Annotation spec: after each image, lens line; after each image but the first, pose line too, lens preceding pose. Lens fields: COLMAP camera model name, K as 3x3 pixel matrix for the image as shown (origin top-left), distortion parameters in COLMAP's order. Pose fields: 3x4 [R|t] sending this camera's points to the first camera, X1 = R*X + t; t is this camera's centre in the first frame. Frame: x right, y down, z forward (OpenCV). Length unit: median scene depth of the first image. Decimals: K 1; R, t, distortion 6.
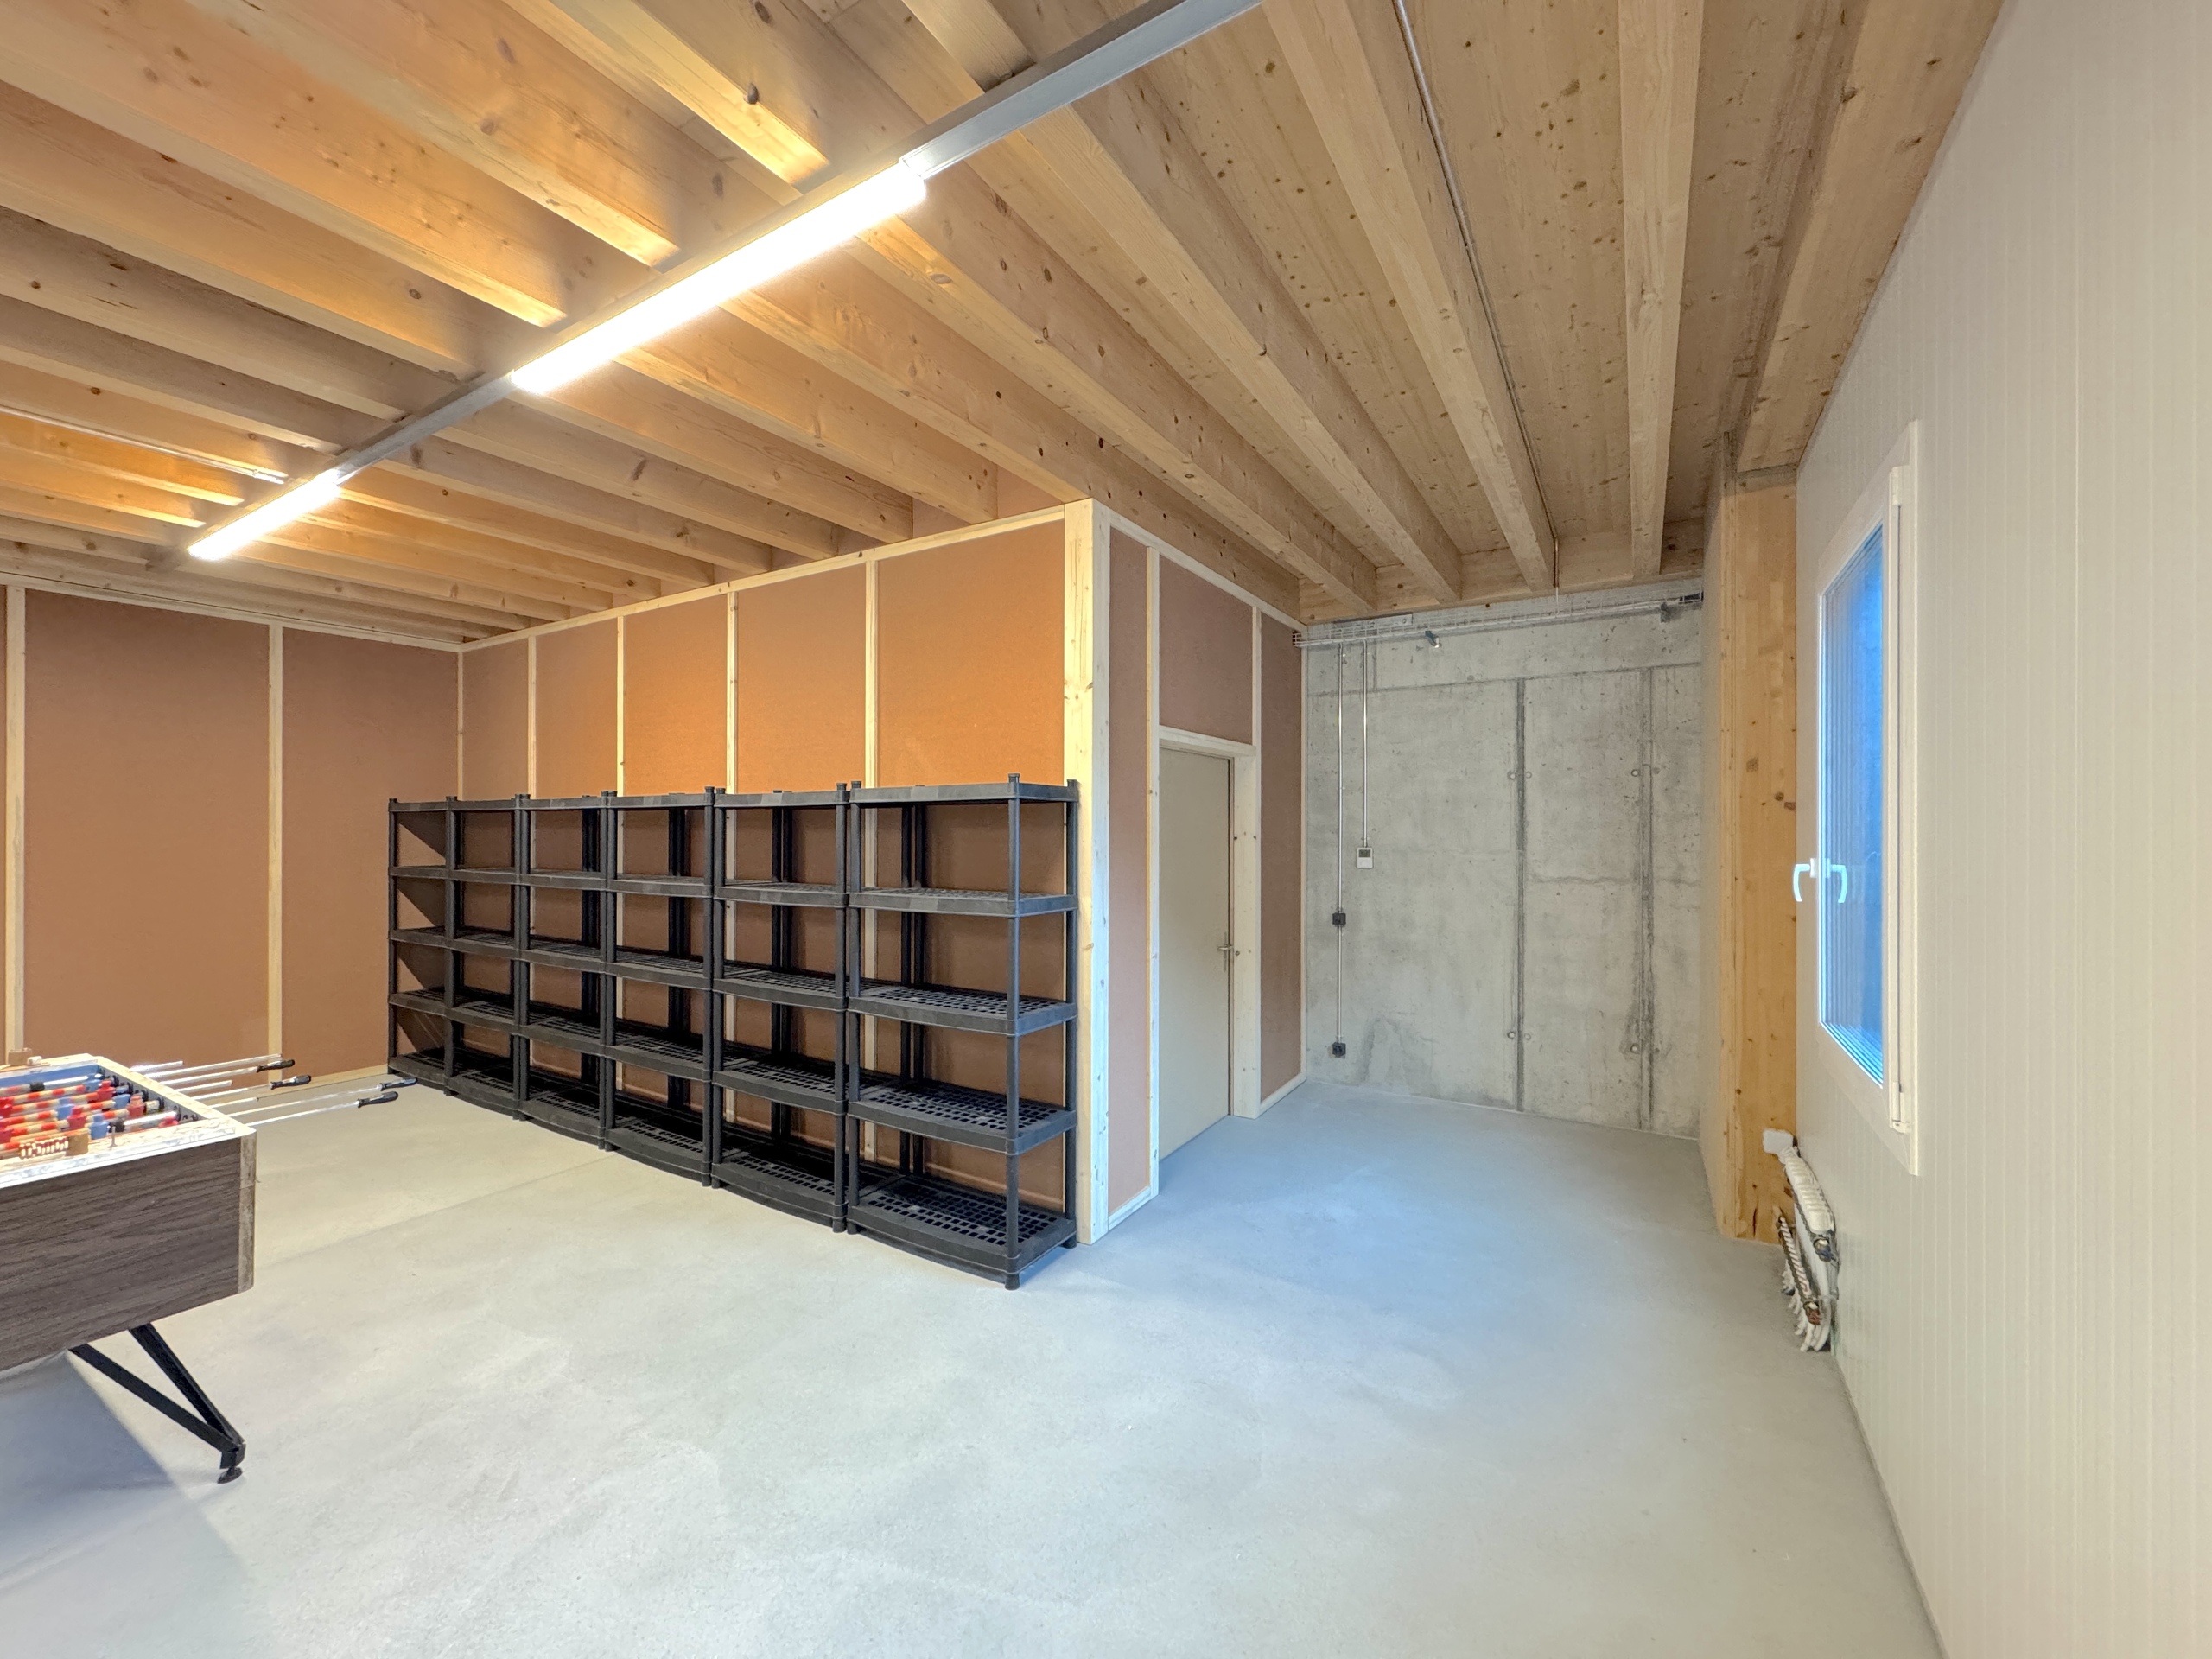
lens RADIAL K [[862.9, 0, 1101.7], [0, 862.9, 826.5], [0, 0, 1]] dist [-0.021580, -0.000021]
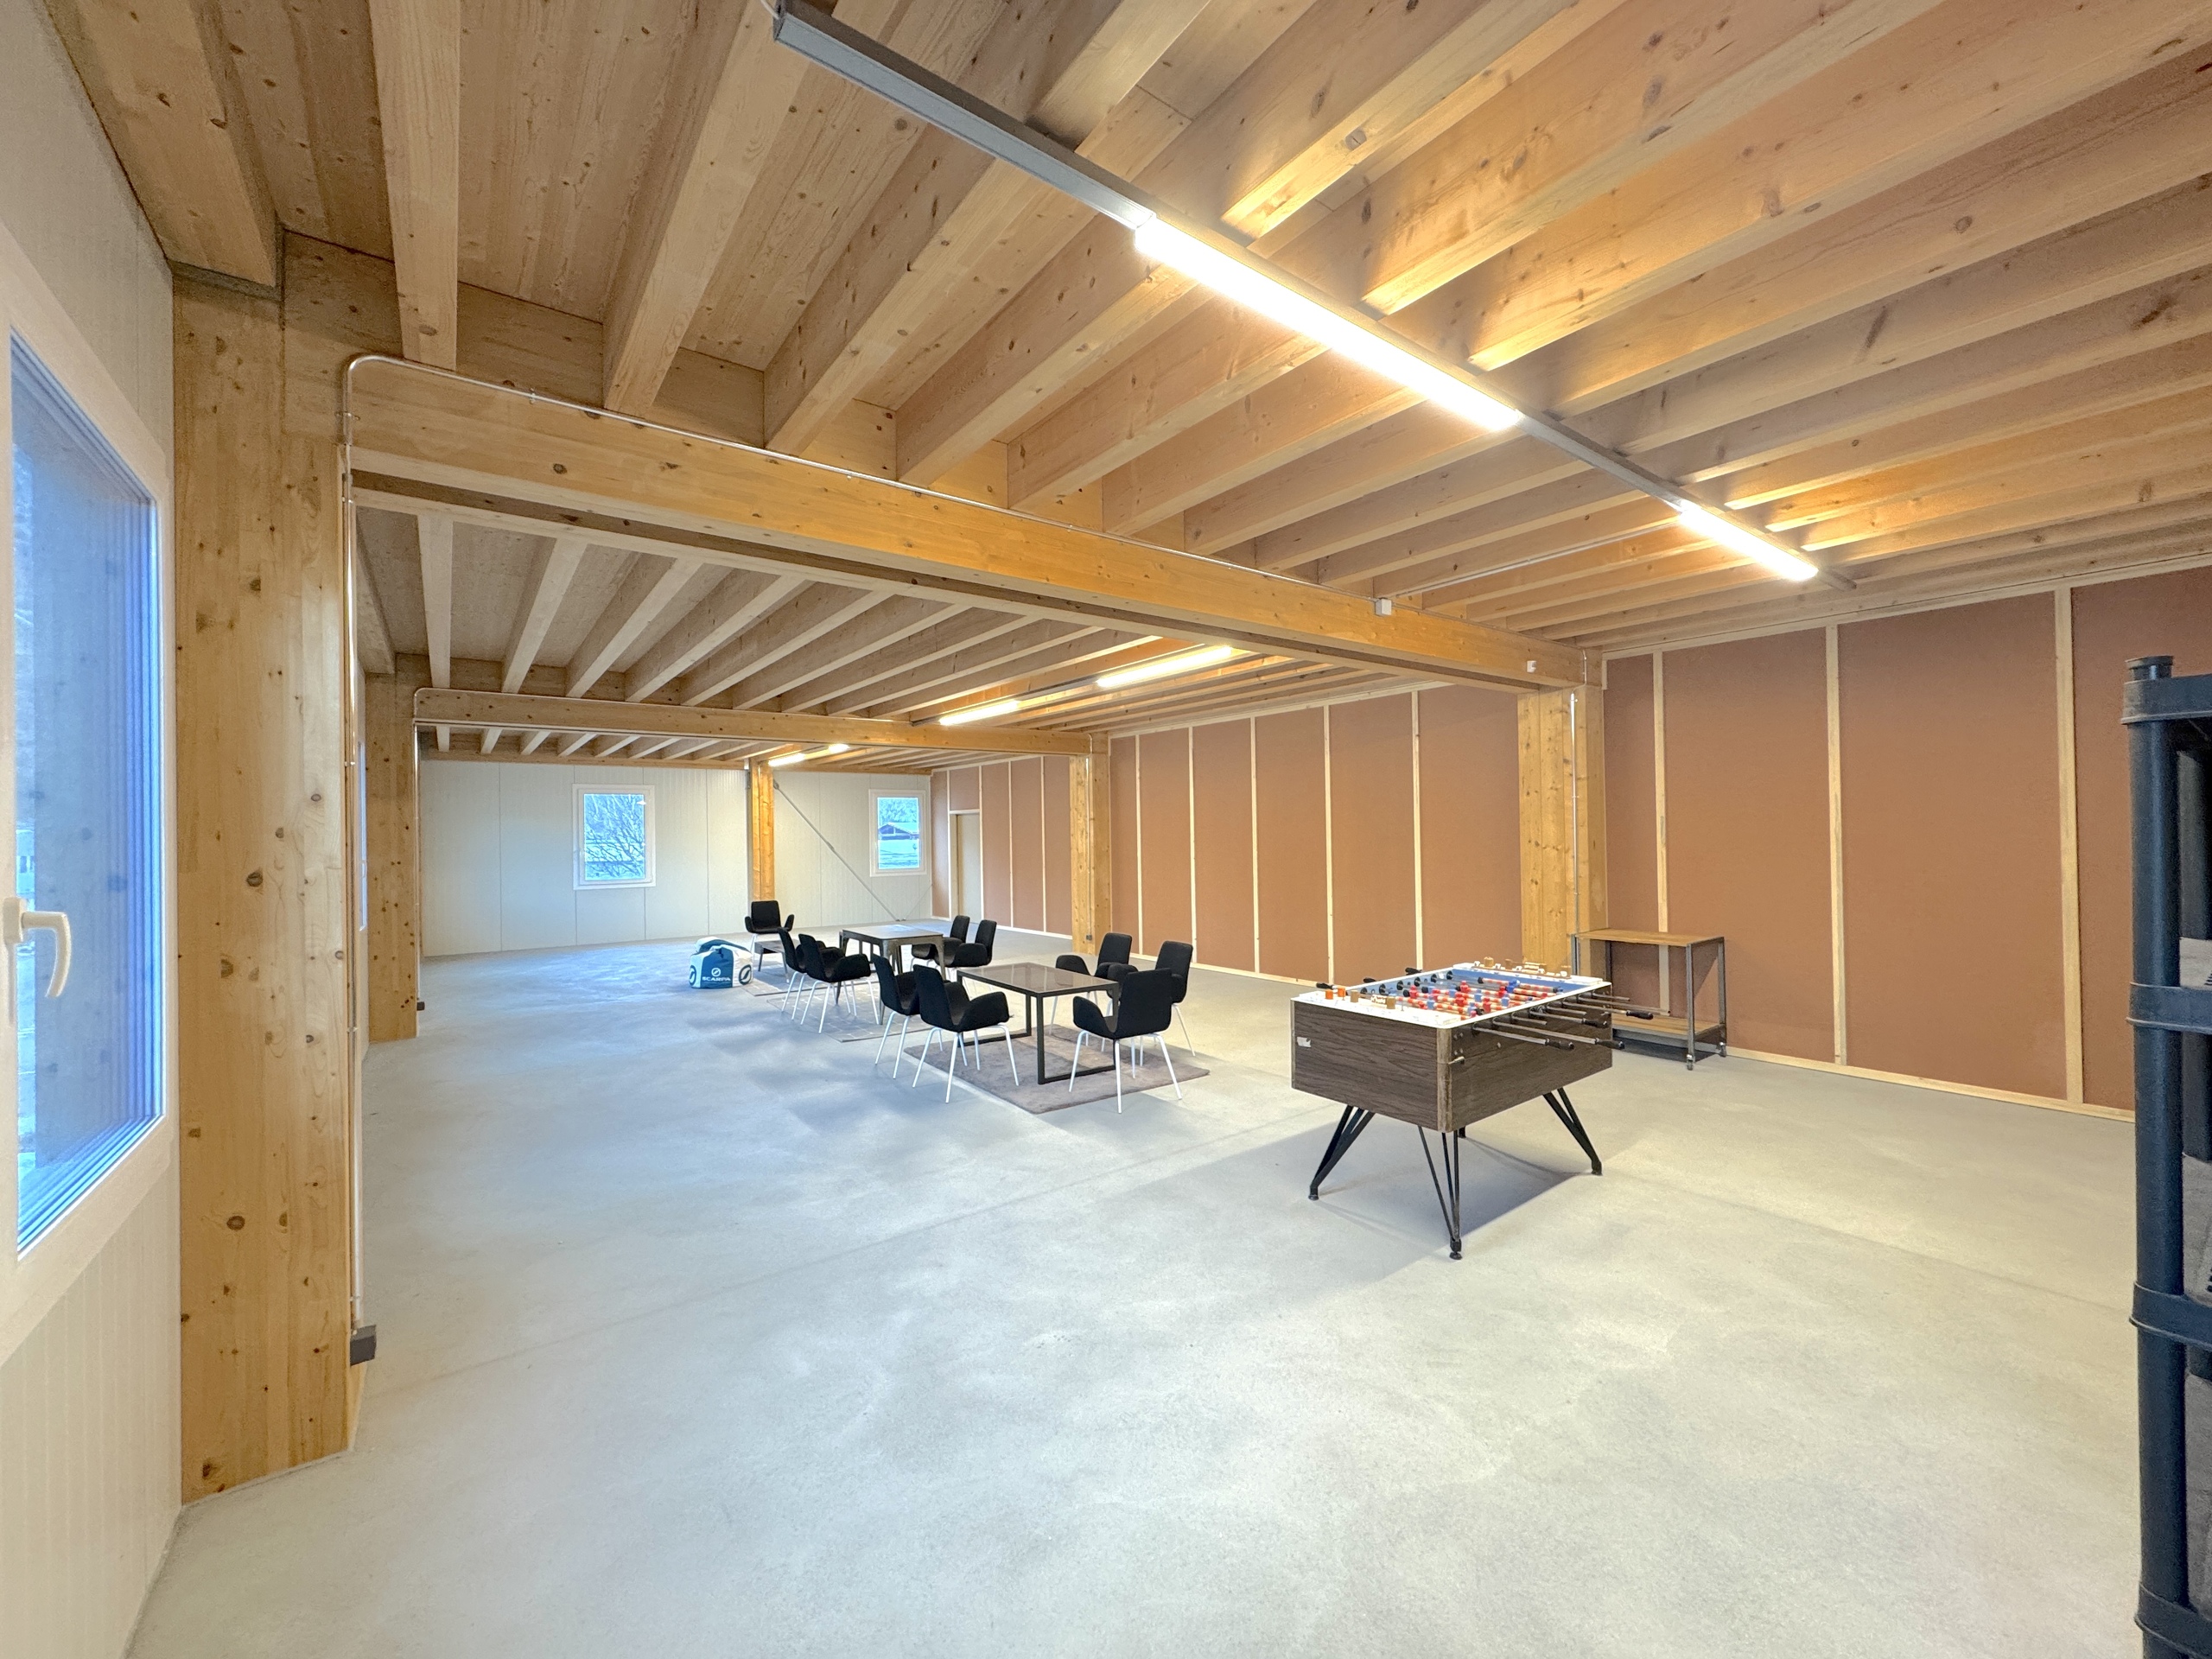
lens RADIAL K [[862.9, 0, 1101.7], [0, 862.9, 826.5], [0, 0, 1]] dist [-0.021580, -0.000021]
pose [[-0.400282, -0.001408, -0.916391, 0.786049], [0.018986, 0.999771, -0.009829, 0.013052], [0.916195, -0.021333, -0.400164, 1.331028]]
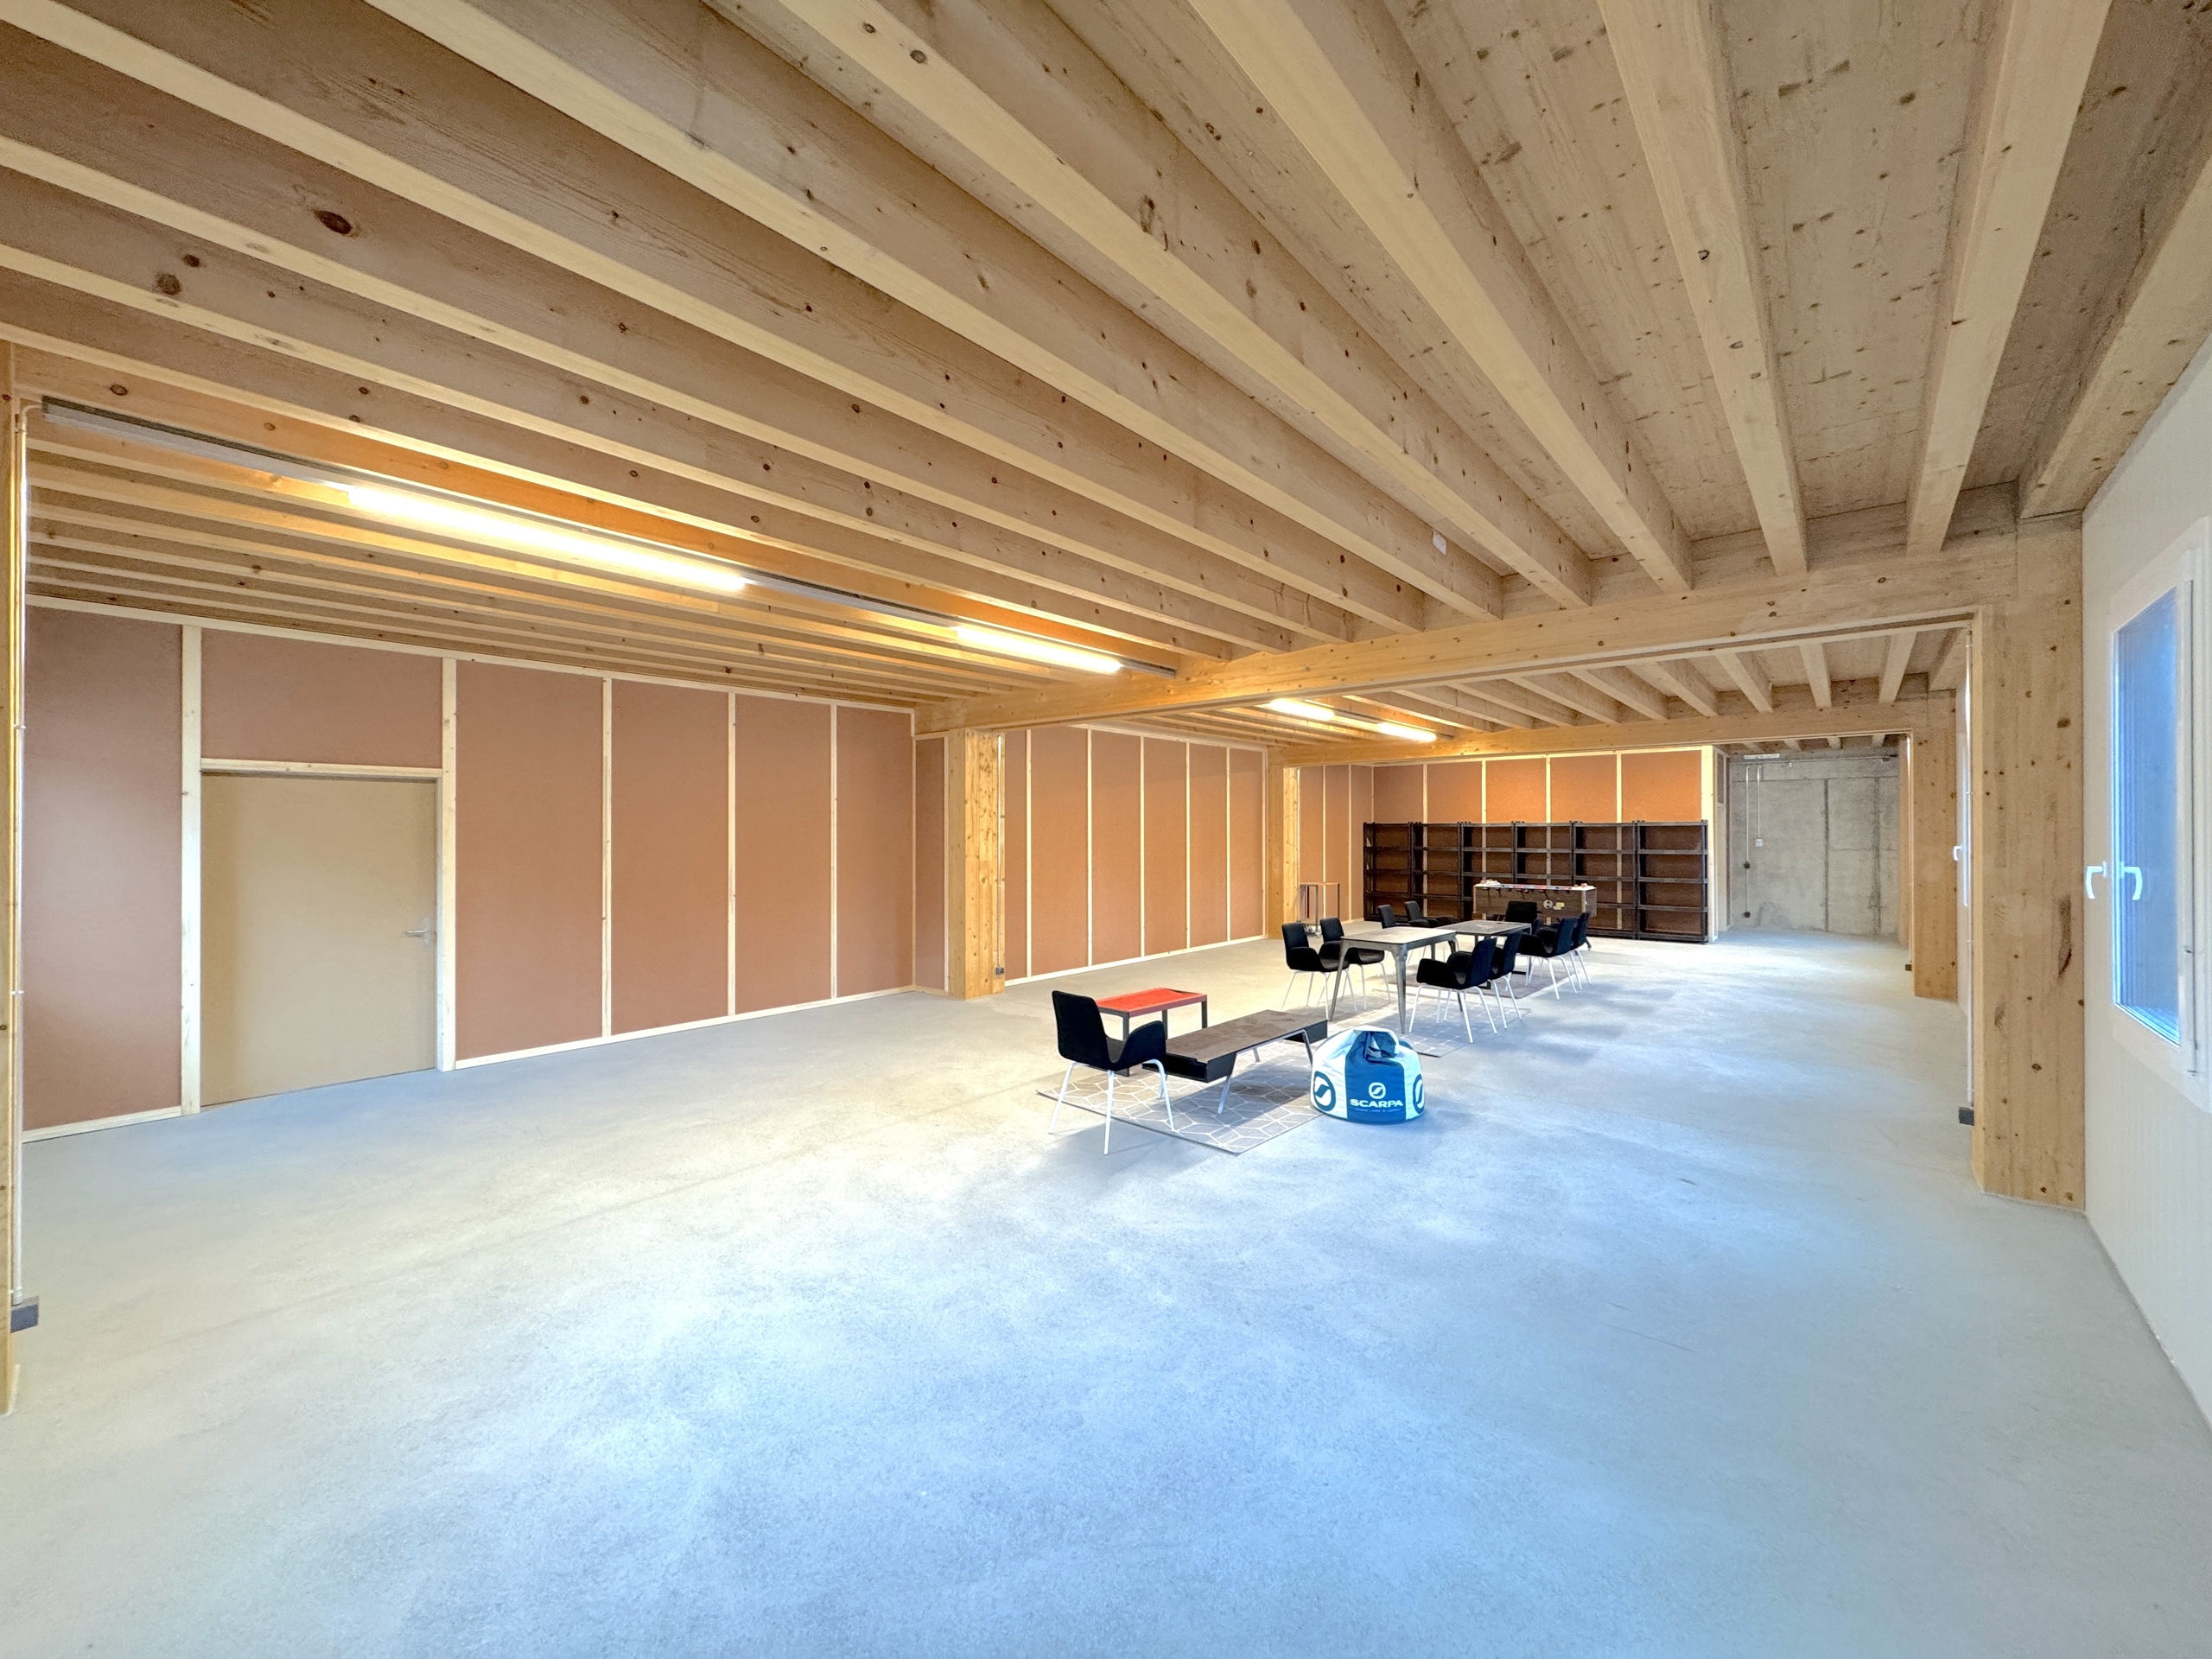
lens RADIAL K [[883.8, 0, 1106.0], [0, 883.8, 829.5], [0, 0, 1]] dist [-0.001024, -0.000155]
pose [[0.980006, -0.000002, -0.198969, -1.154584], [-0.000569, 0.999996, -0.002815, 0.004096], [0.198969, 0.002872, 0.980002, -2.129886]]
